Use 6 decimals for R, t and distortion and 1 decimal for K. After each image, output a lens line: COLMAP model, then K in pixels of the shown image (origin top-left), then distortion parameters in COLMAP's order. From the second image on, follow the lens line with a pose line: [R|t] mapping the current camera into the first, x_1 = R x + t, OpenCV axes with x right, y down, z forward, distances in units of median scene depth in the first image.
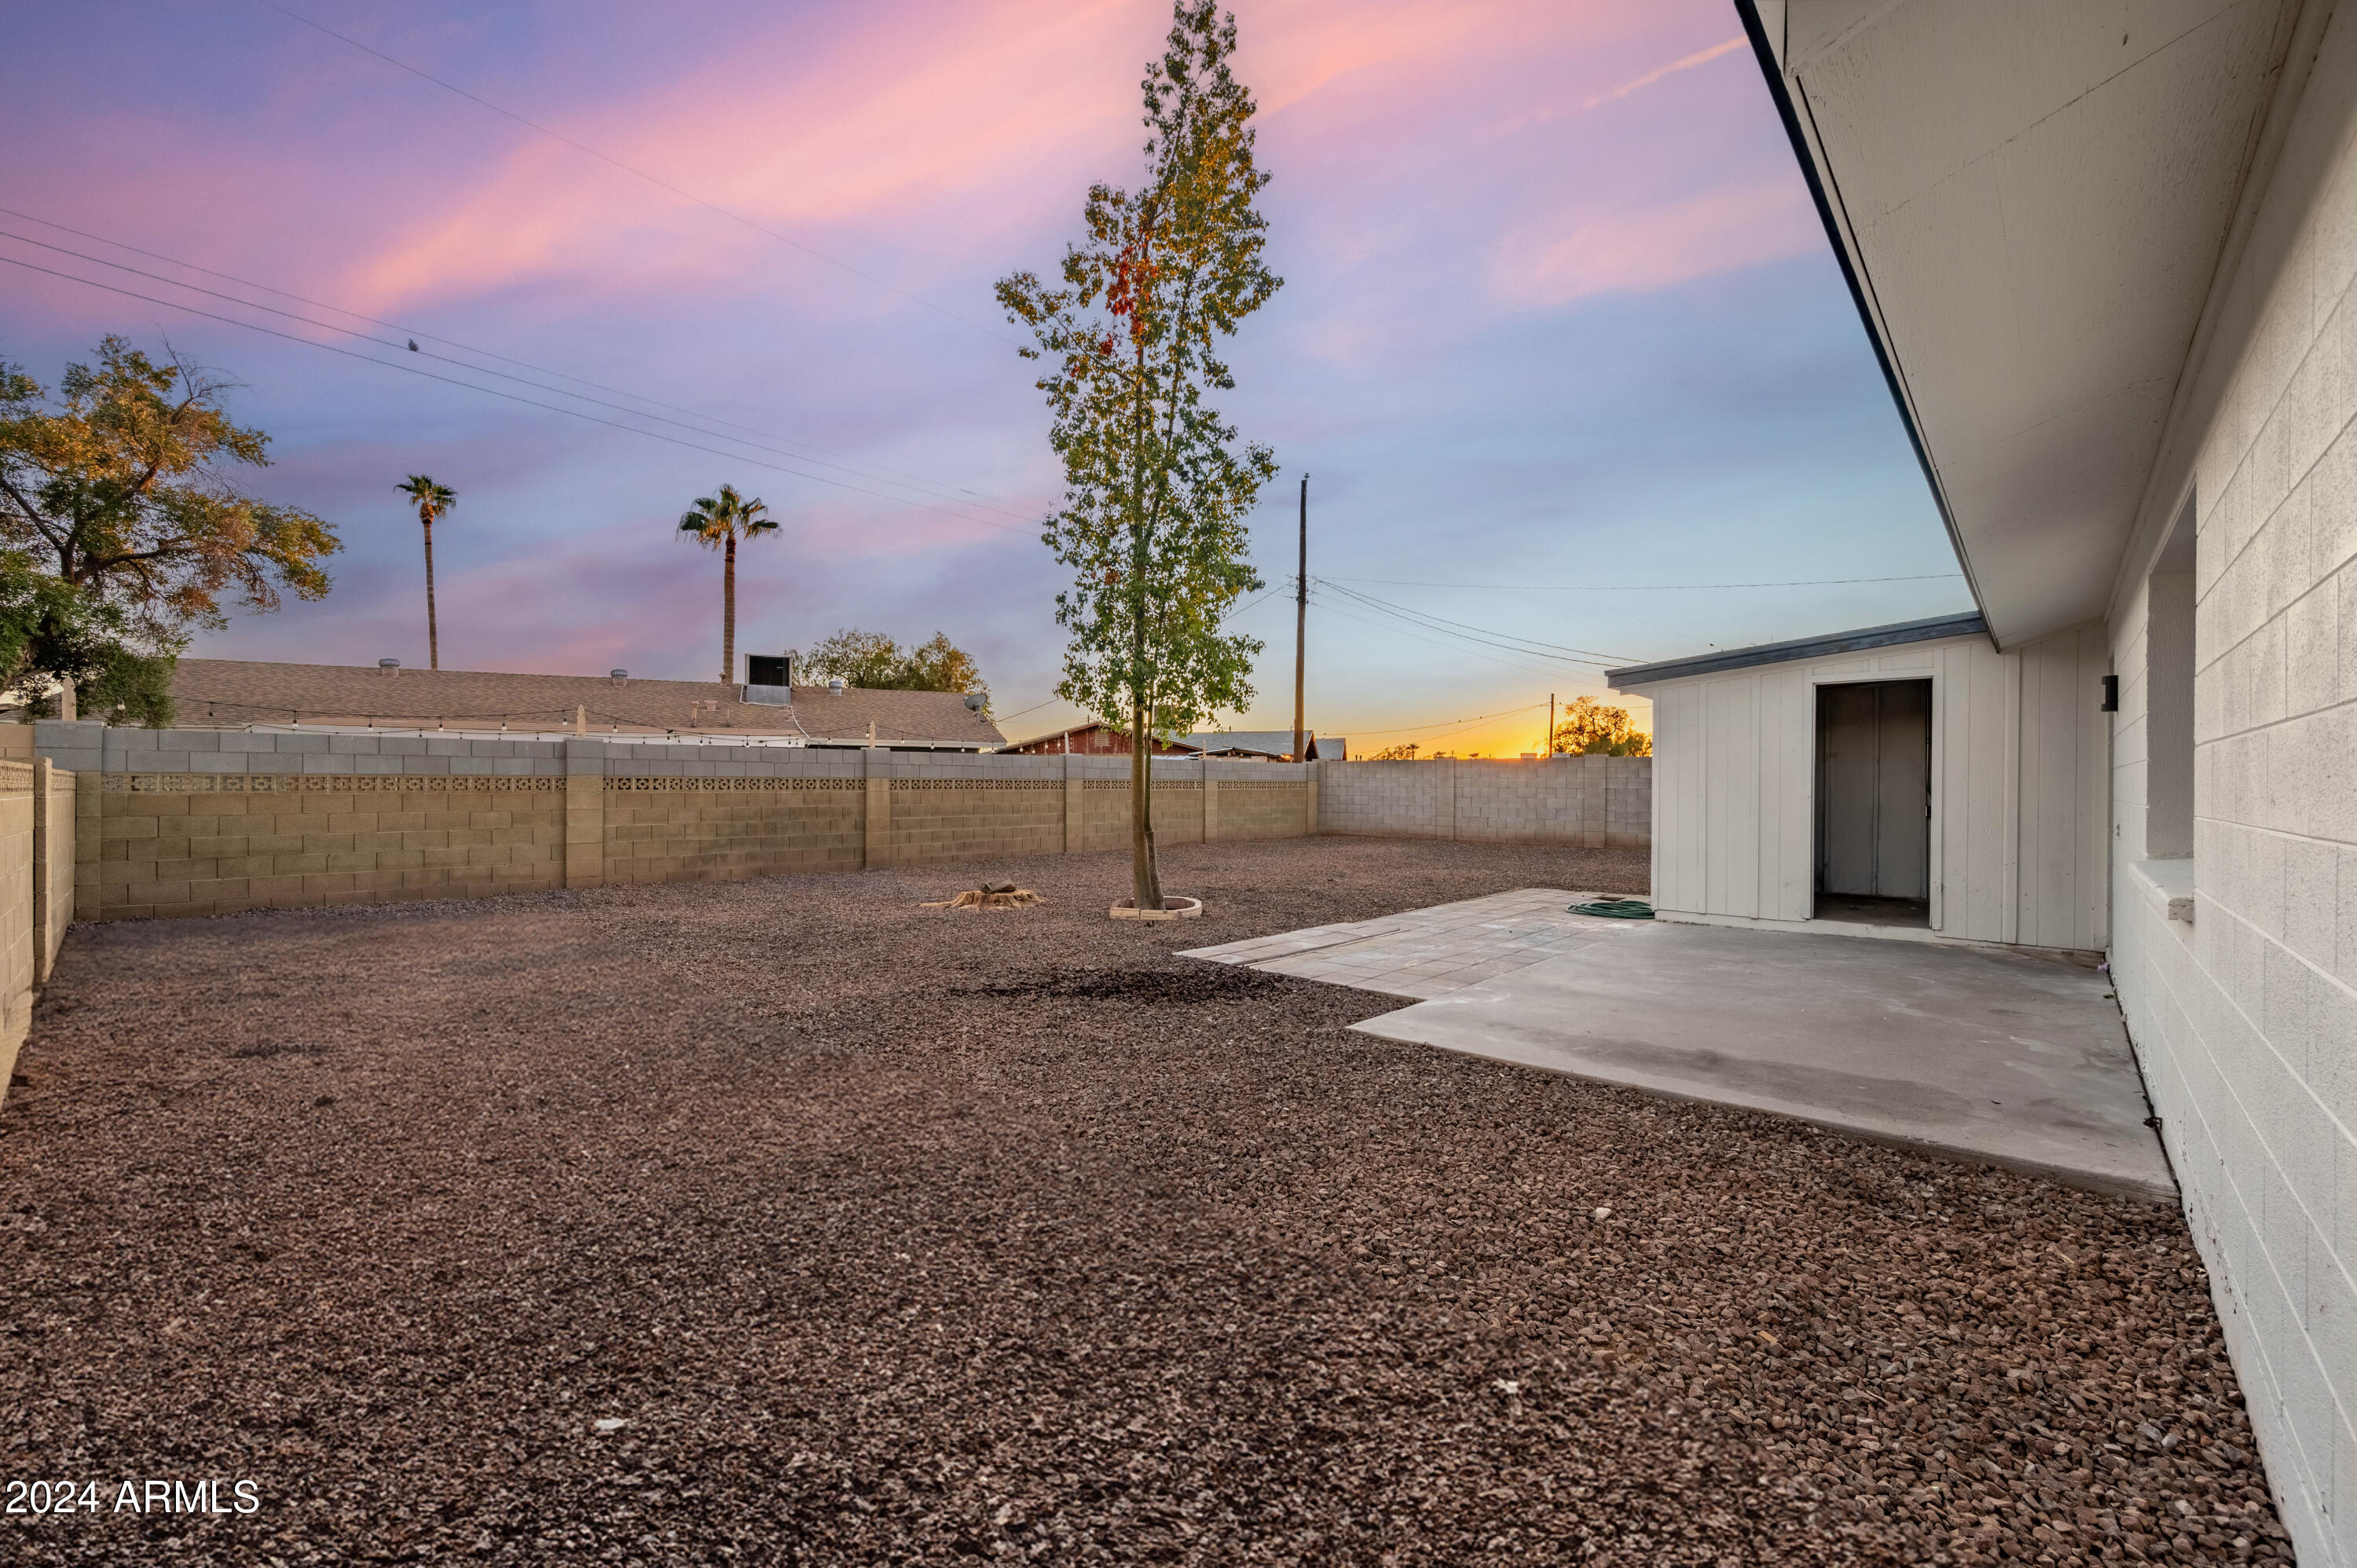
lens RADIAL K [[921.9, 0, 1168.6], [0, 921.9, 784.5], [0, 0, 1]] dist [-0.001904, 0.000026]
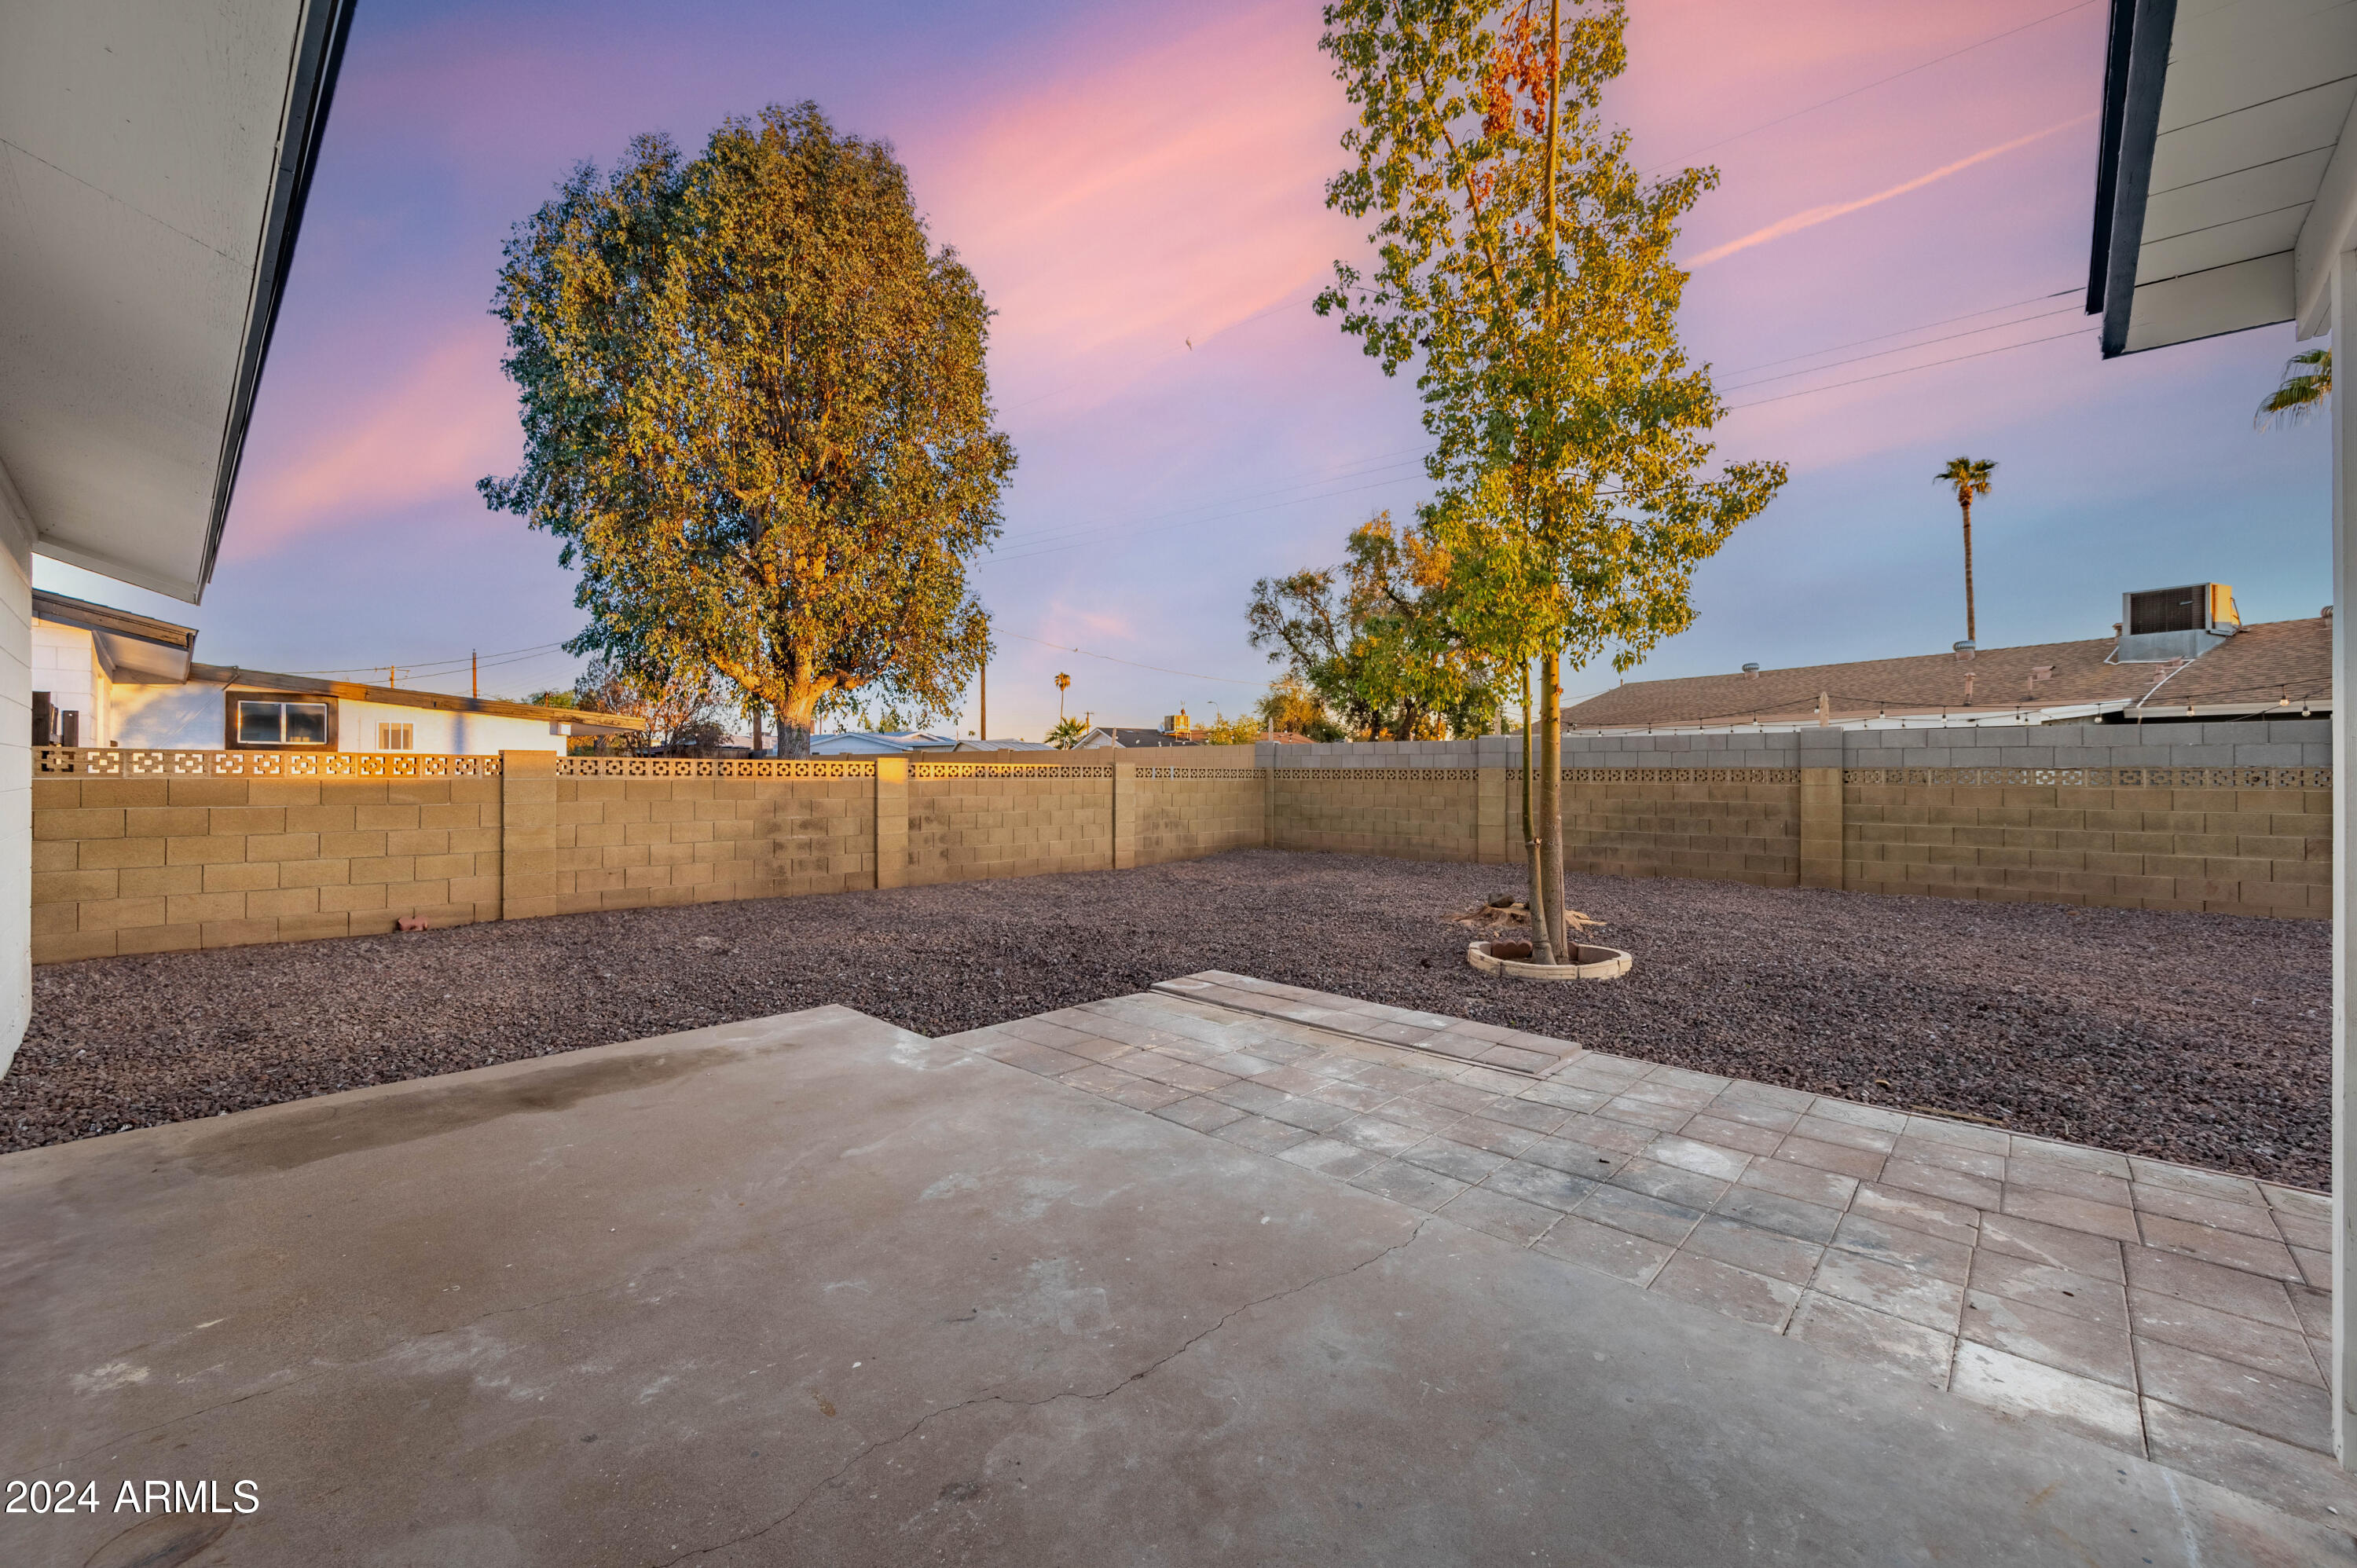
lens RADIAL K [[930.1, 0, 1177.3], [0, 930.1, 773.6], [0, 0, 1]] dist [-0.002630, -0.000172]
pose [[0.014878, -0.000804, -0.999889, 0.457501], [-0.003689, 0.999993, -0.000859, 0.000313], [0.999883, 0.003701, 0.014875, 0.498923]]
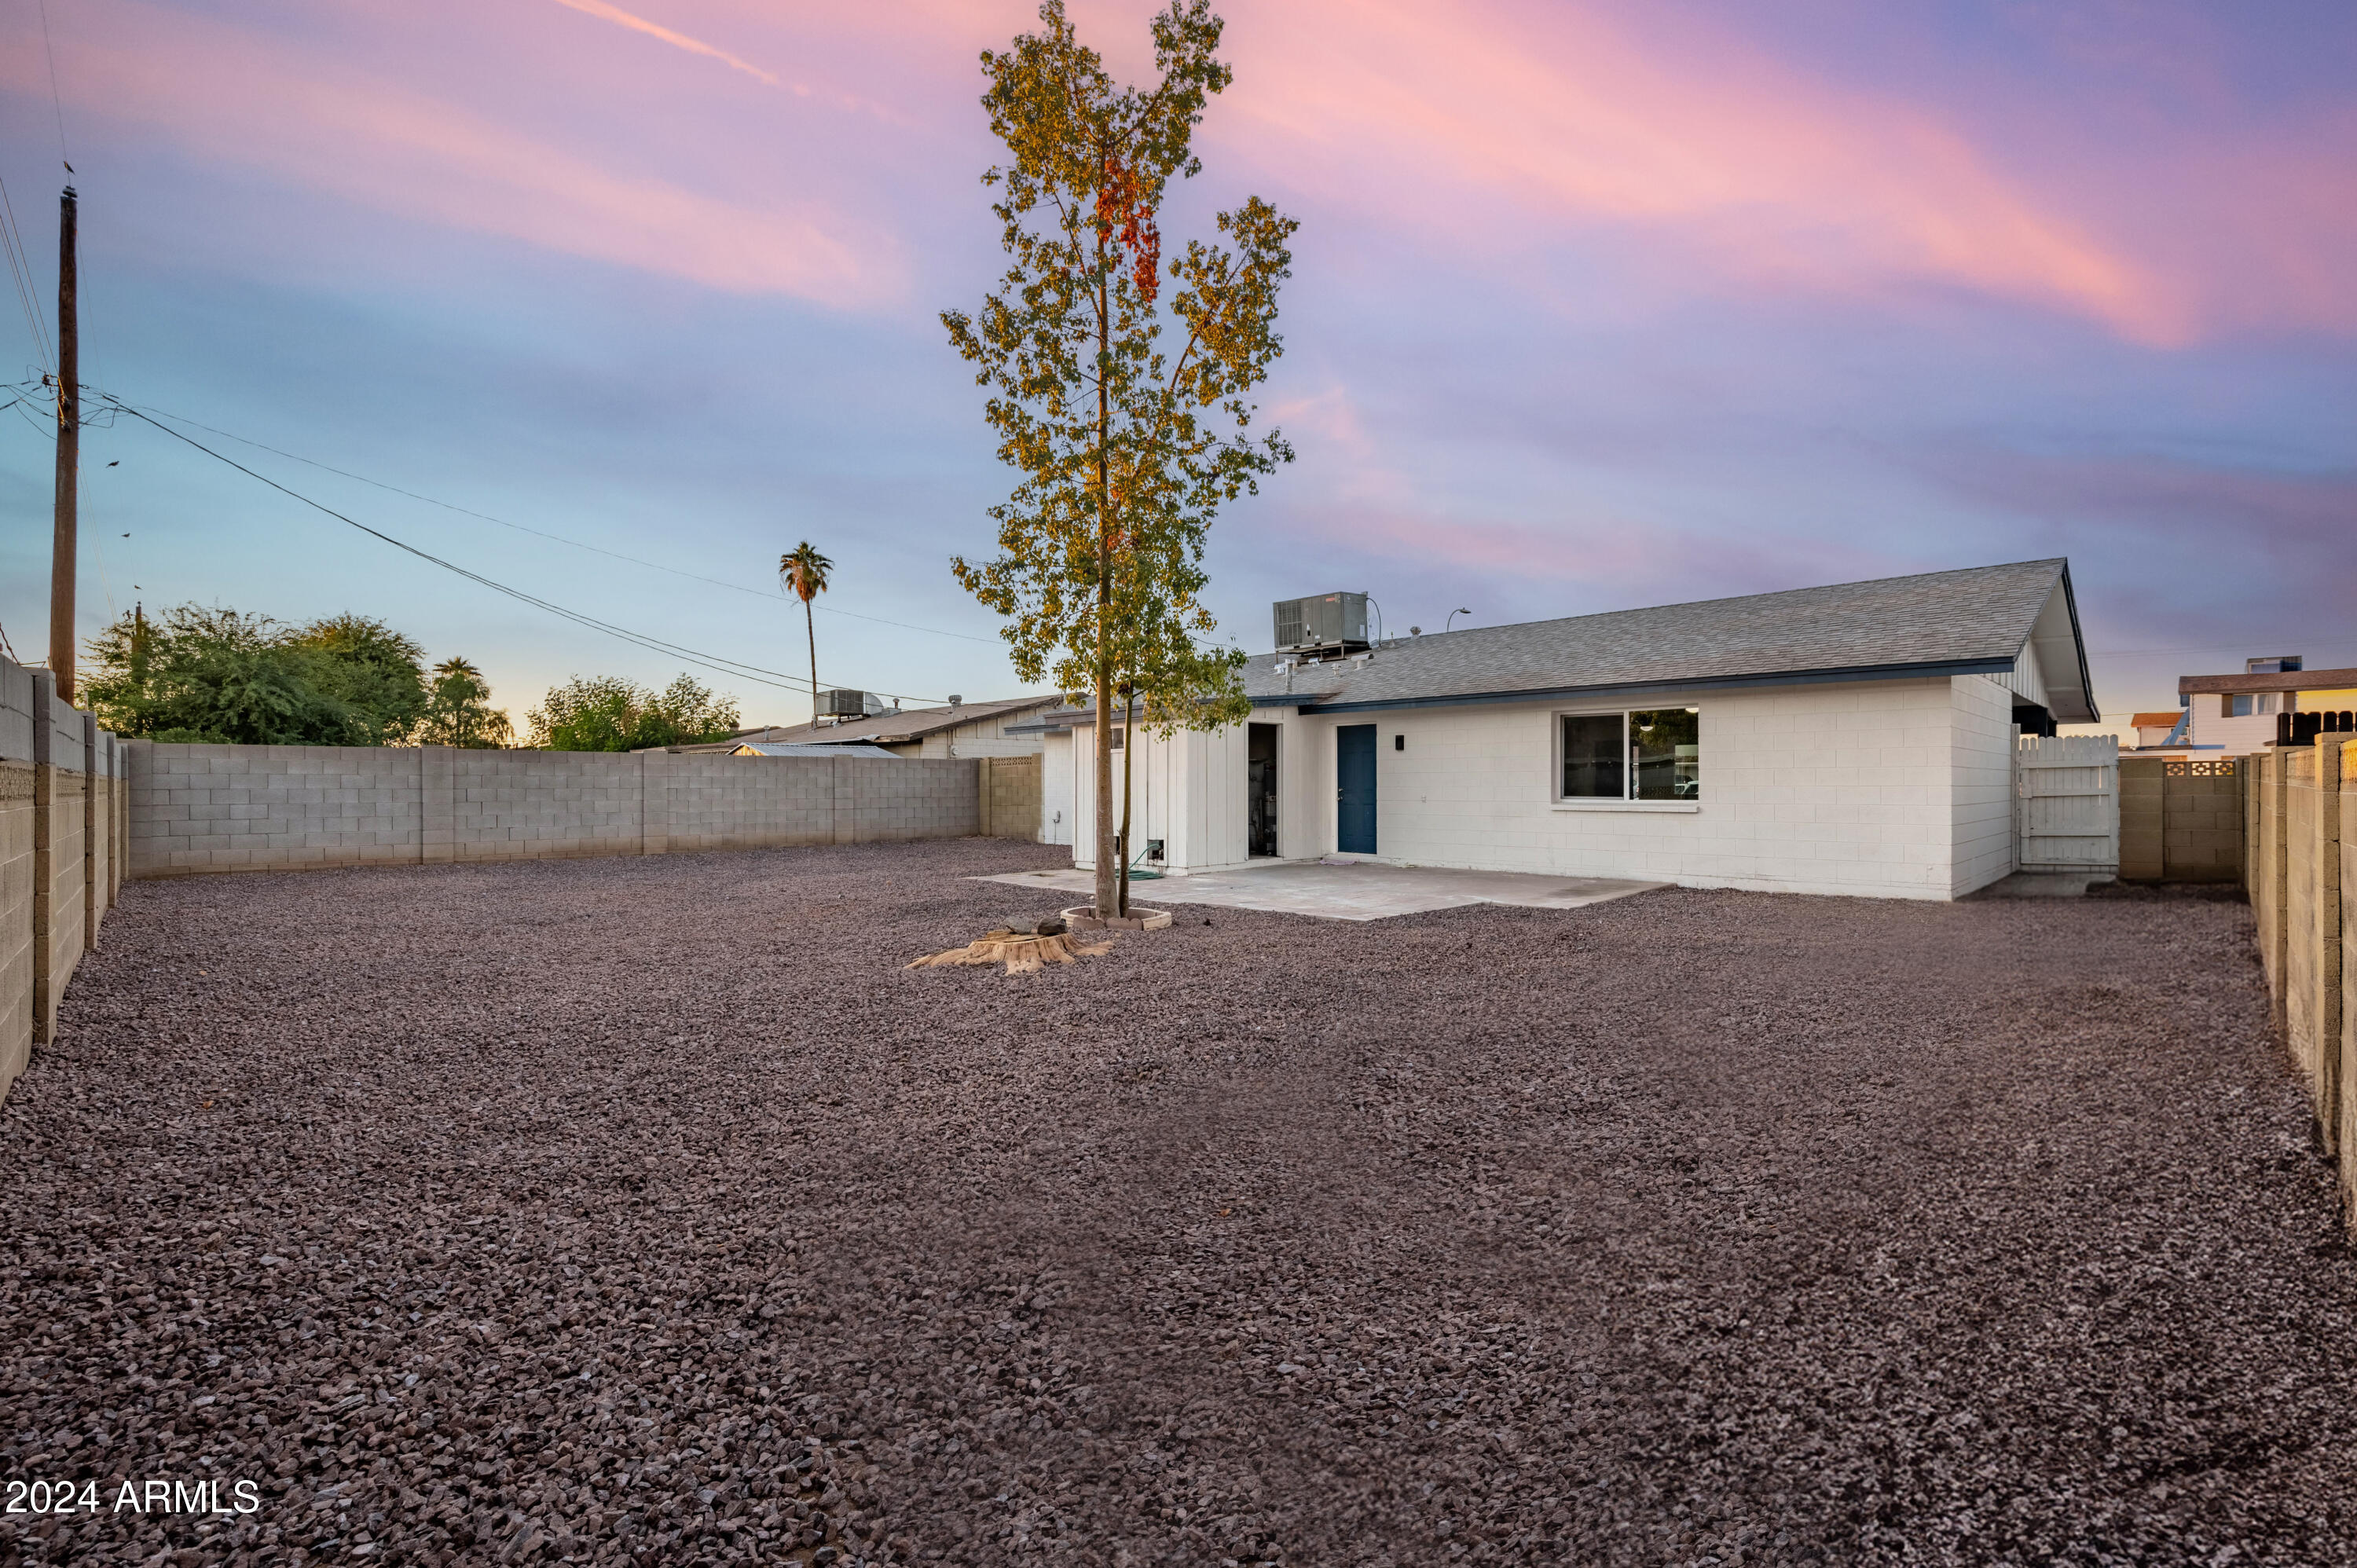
lens RADIAL K [[1008.1, 0, 1123.0], [0, 1008.1, 781.1], [0, 0, 1]] dist [-0.000802, 0.000033]
pose [[0.018182, -0.001085, 0.999834, -0.634701], [0.005083, 0.999987, 0.000992, -0.001444], [-0.999822, 0.005064, 0.018187, 0.668106]]
